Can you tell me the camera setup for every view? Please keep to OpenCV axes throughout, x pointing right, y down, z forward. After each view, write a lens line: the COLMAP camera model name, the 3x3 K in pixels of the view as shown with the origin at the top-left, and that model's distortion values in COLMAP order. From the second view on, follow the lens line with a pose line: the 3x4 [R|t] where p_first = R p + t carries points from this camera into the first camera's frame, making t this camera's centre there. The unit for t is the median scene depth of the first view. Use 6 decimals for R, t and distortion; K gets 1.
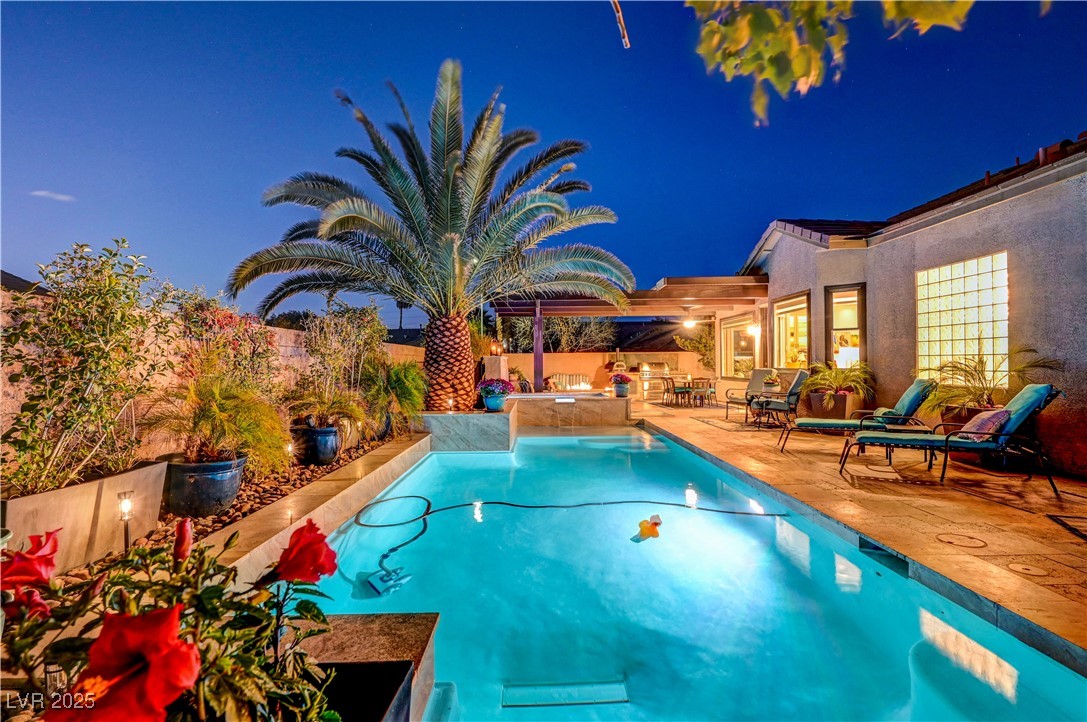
lens RADIAL K [[522.1, 0, 543.5], [0, 522.1, 361.0], [0, 0, 1]] dist [-0.000143, -0.000049]
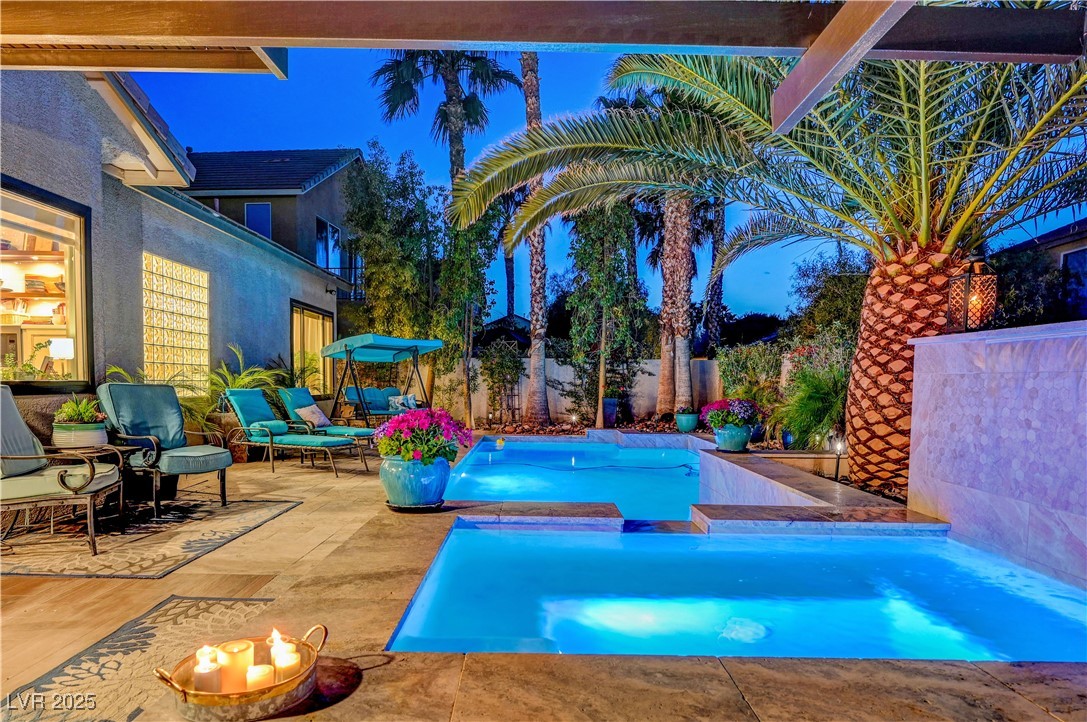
lens RADIAL K [[668.6, 0, 552.7], [0, 668.6, 418.1], [0, 0, 1]] dist [0.003958, 0.000306]
pose [[-0.999367, -0.004830, 0.035249, 0.074700], [-0.003109, 0.998808, 0.048703, 0.018195], [-0.035442, 0.048562, -0.998191, 1.628030]]
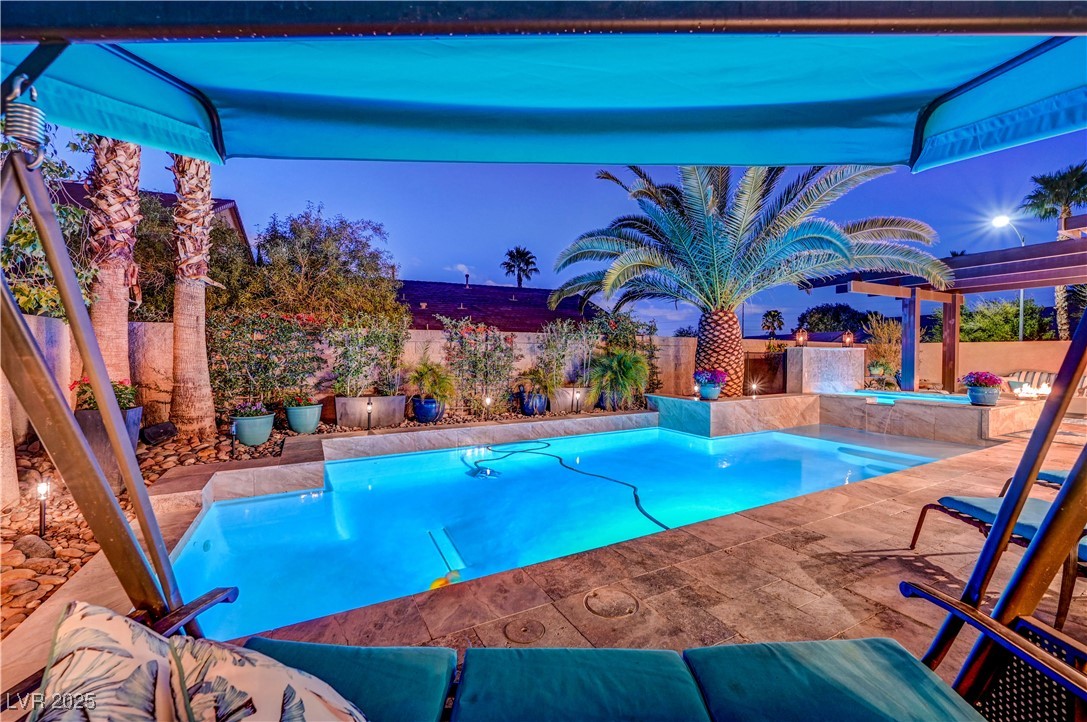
lens RADIAL K [[447.8, 0, 532.0], [0, 447.8, 361.0], [0, 0, 1]] dist [-0.000539, -0.000388]
pose [[0.441225, 0.027122, -0.896986, 0.510281], [-0.003061, 0.999583, 0.028718, -0.007767], [0.897391, -0.009925, 0.441124, 0.239342]]
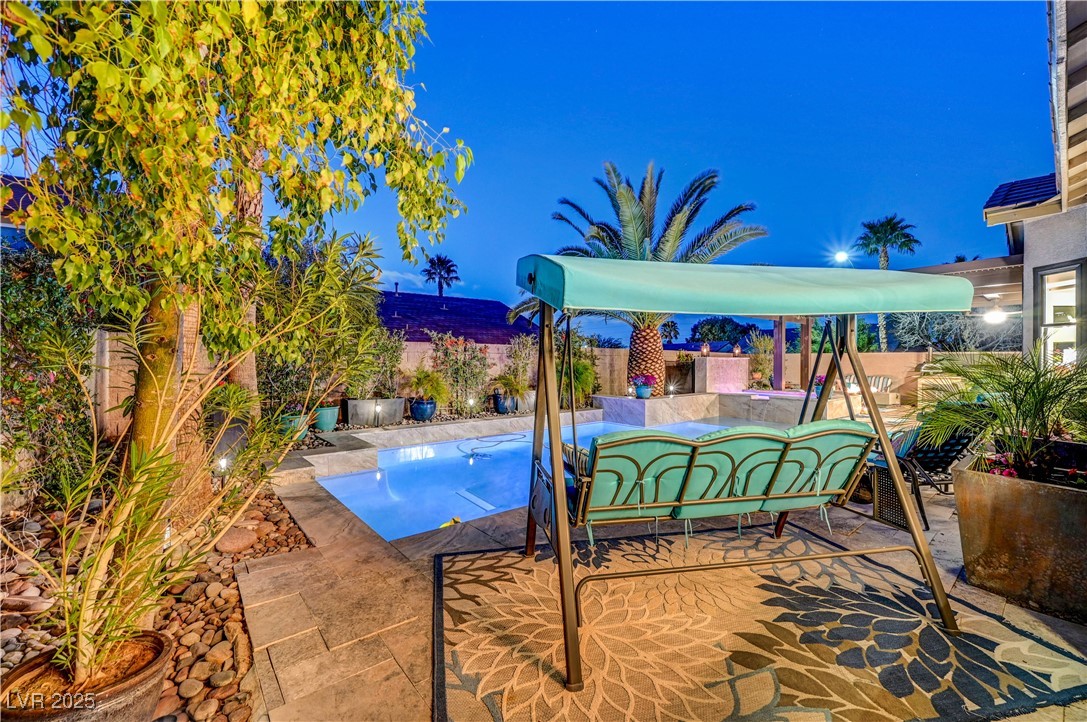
lens RADIAL K [[447.8, 0, 532.0], [0, 447.8, 361.0], [0, 0, 1]] dist [-0.000539, -0.000388]
pose [[0.607400, 0.014448, -0.794265, 0.598178], [-0.006775, 0.999892, 0.013007, -0.014018], [0.794367, -0.002520, 0.607433, 0.042891]]
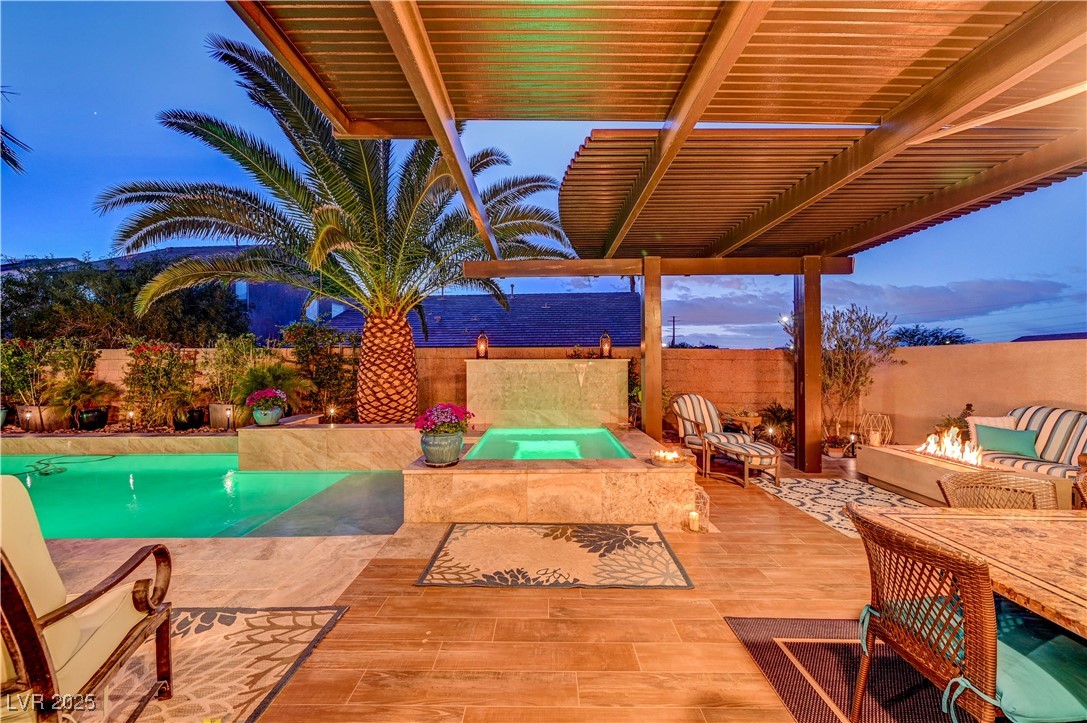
lens RADIAL K [[437.6, 0, 575.5], [0, 437.6, 361.3], [0, 0, 1]] dist [-0.003160, -0.000681]
pose [[0.006782, 0.008506, -0.999941, 0.584349], [0.008714, 0.999925, 0.008565, -0.012641], [0.999939, -0.008772, 0.006707, 1.379127]]
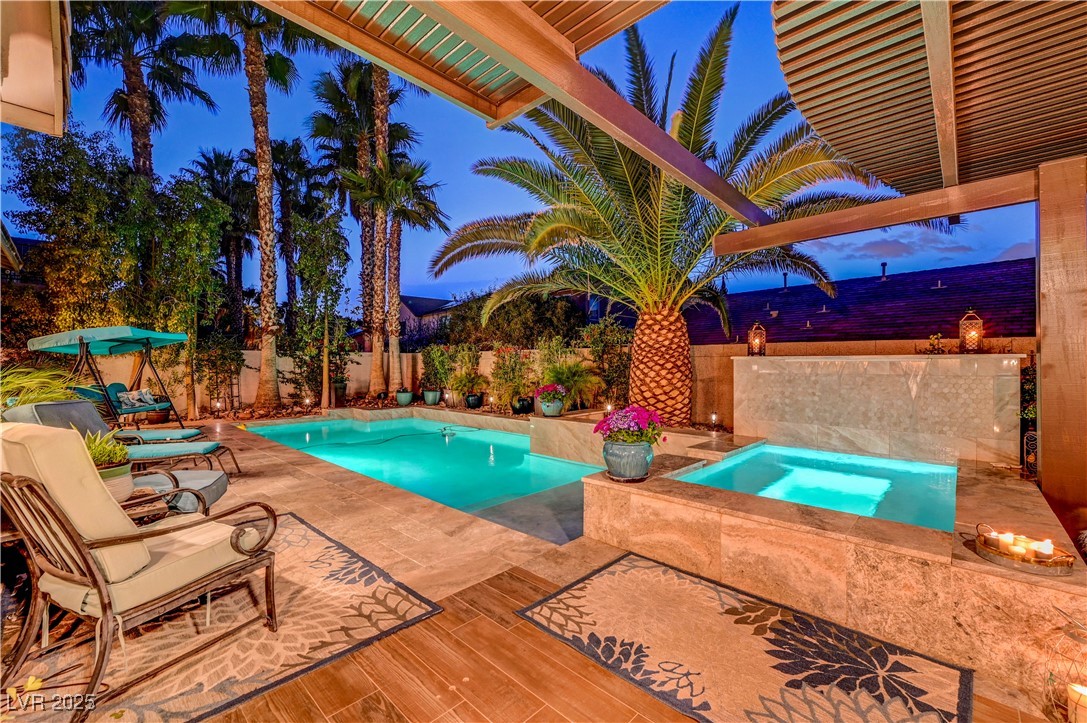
lens RADIAL K [[455.5, 0, 547.8], [0, 455.5, 361.6], [0, 0, 1]] dist [0.000080, -0.000551]
pose [[-0.701202, 0.006797, -0.712930, 0.482055], [0.010687, 0.999942, -0.000979, -0.006415], [0.712882, -0.008306, -0.701235, 1.457477]]
